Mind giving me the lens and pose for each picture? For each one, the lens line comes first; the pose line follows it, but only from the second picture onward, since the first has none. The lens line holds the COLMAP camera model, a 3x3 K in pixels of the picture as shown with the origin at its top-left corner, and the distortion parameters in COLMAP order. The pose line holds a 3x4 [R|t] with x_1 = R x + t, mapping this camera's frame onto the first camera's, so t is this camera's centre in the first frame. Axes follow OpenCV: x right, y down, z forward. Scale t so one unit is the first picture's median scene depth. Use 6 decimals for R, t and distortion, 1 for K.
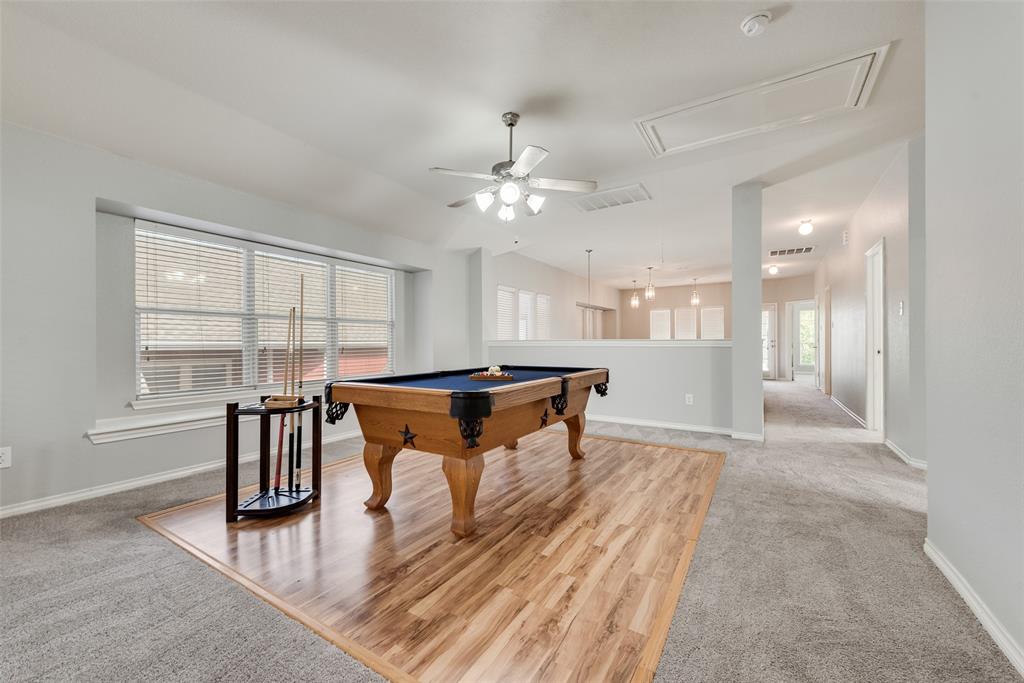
lens RADIAL K [[400.9, 0, 506.1], [0, 400.9, 338.2], [0, 0, 1]] dist [0.006189, -0.000951]
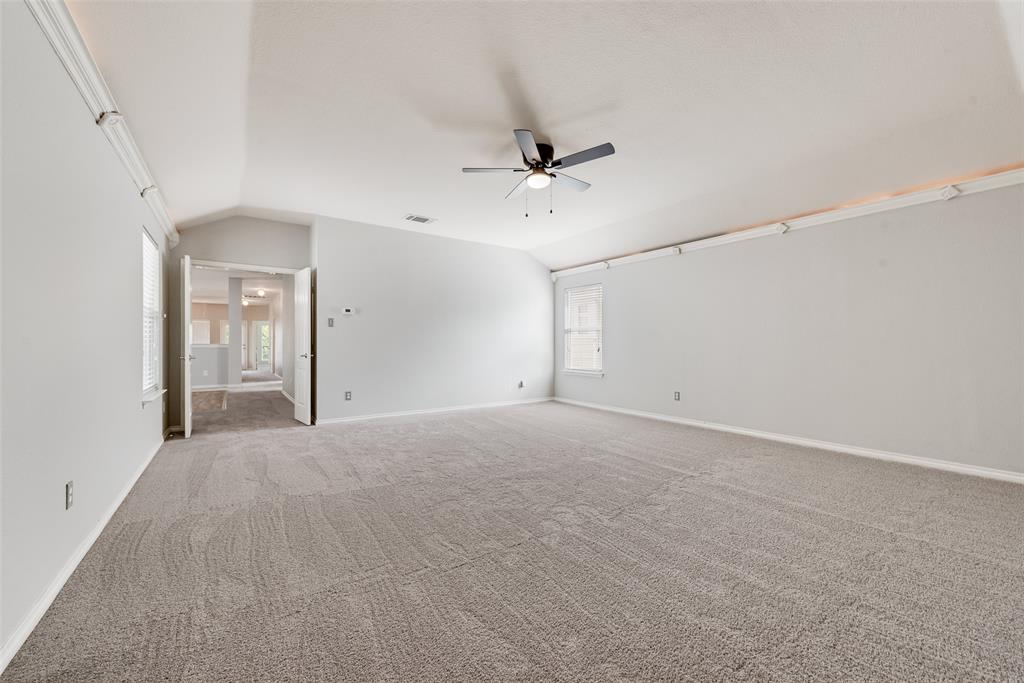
lens RADIAL K [[400.9, 0, 503.5], [0, 400.9, 345.7], [0, 0, 1]] dist [0.006189, -0.000951]
pose [[0.394622, -0.000880, 0.918843, -0.663368], [-0.008156, 0.999957, 0.004460, -0.008591], [-0.918808, -0.009254, 0.394597, -0.959122]]
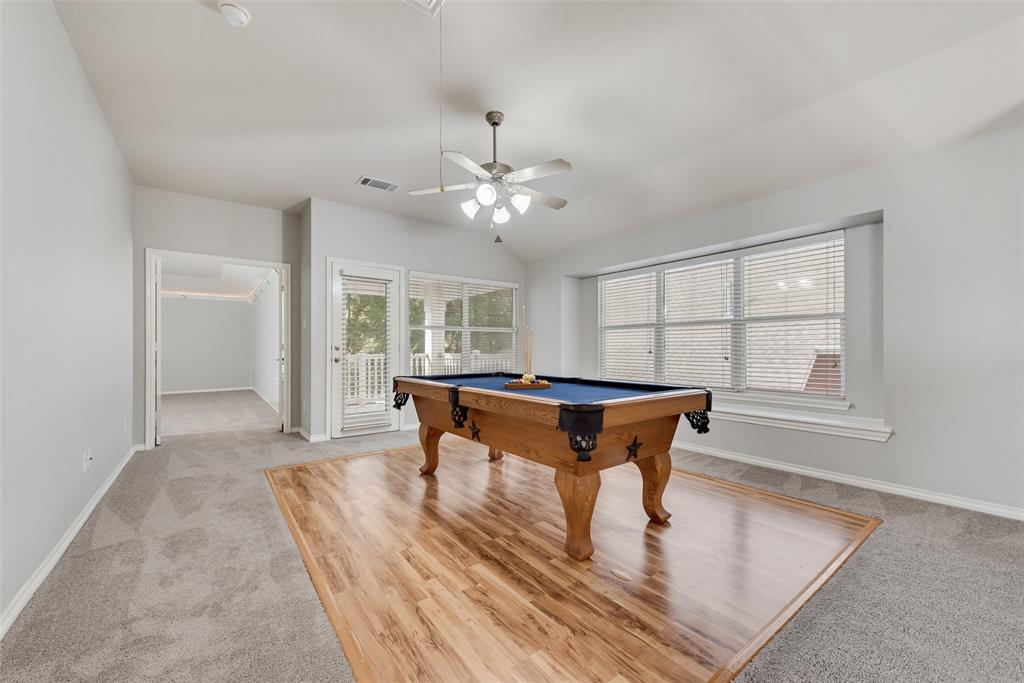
lens RADIAL K [[400.9, 0, 510.7], [0, 400.9, 350.8], [0, 0, 1]] dist [0.006189, -0.000951]
pose [[-0.353188, 0.008657, -0.935512, 0.862832], [0.013078, 0.999905, 0.004315, 0.011119], [0.935461, -0.010711, -0.353268, 1.311373]]
